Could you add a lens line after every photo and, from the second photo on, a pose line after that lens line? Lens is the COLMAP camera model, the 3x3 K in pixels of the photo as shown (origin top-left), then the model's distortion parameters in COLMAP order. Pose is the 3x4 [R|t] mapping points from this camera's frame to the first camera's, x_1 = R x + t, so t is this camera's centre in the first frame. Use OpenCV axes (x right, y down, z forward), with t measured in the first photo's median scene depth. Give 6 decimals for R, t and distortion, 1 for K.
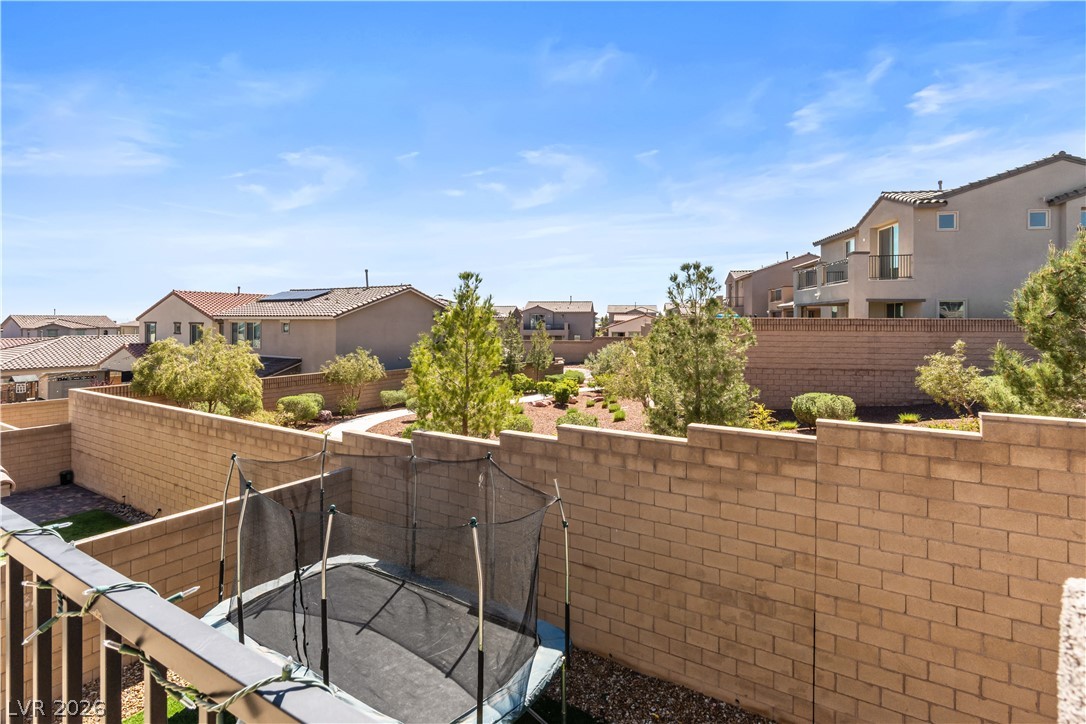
lens RADIAL K [[537.8, 0, 534.1], [0, 537.8, 324.2], [0, 0, 1]] dist [0.000934, -0.000139]
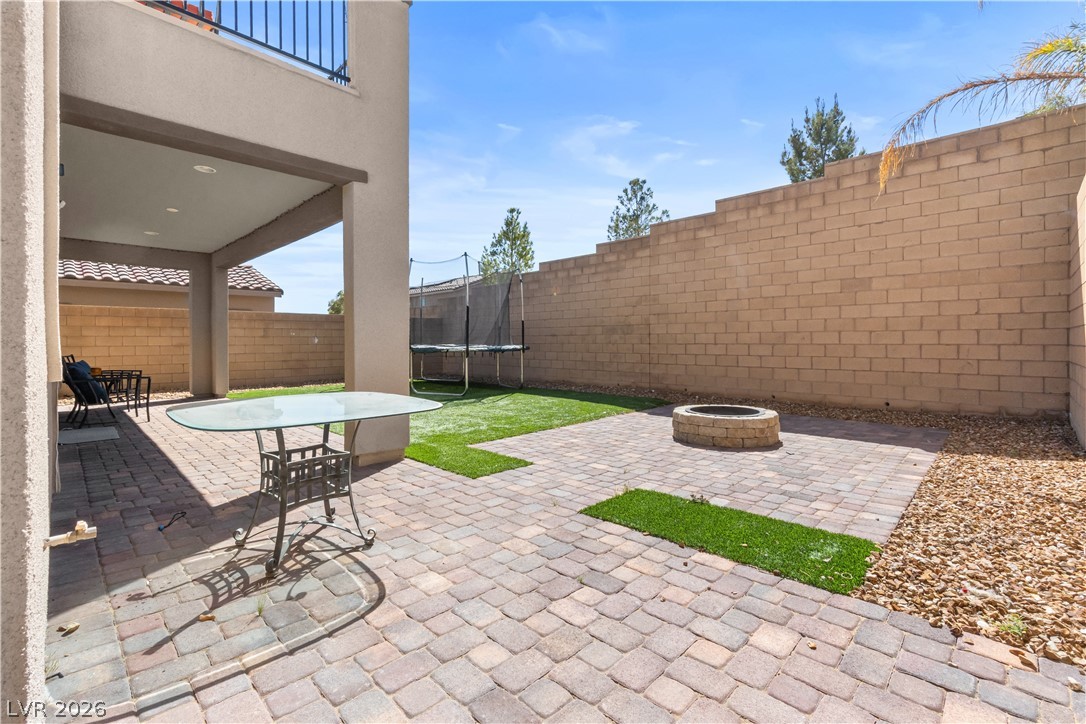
lens RADIAL K [[473.3, 0, 534.2], [0, 473.3, 341.5], [0, 0, 1]] dist [-0.002365, 0.001606]
pose [[0.974973, -0.004924, -0.222267, 0.483837], [0.005145, 0.999987, 0.000416, 0.577432], [0.222262, -0.001550, 0.974986, -0.707143]]
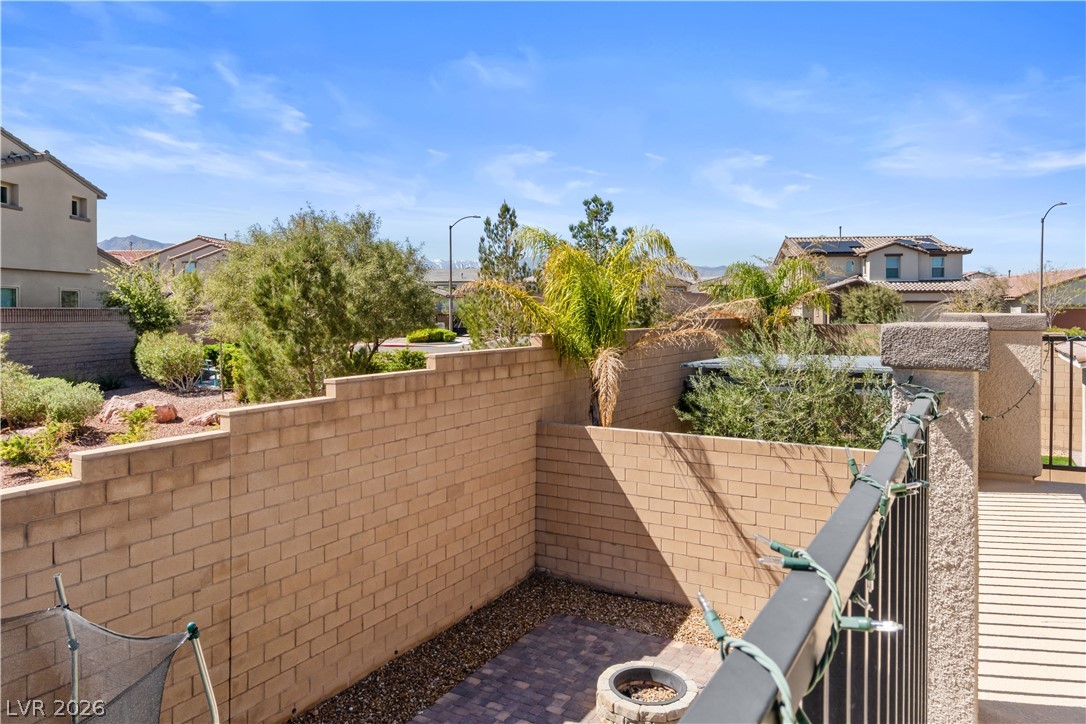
lens RADIAL K [[740.4, 0, 537.4], [0, 740.4, 317.0], [0, 0, 1]] dist [-0.000383, 0.004801]
pose [[-0.017539, -0.013129, 0.999760, -0.727331], [0.004988, 0.999900, 0.013218, 0.004310], [-0.999834, 0.005219, -0.017472, 0.484391]]
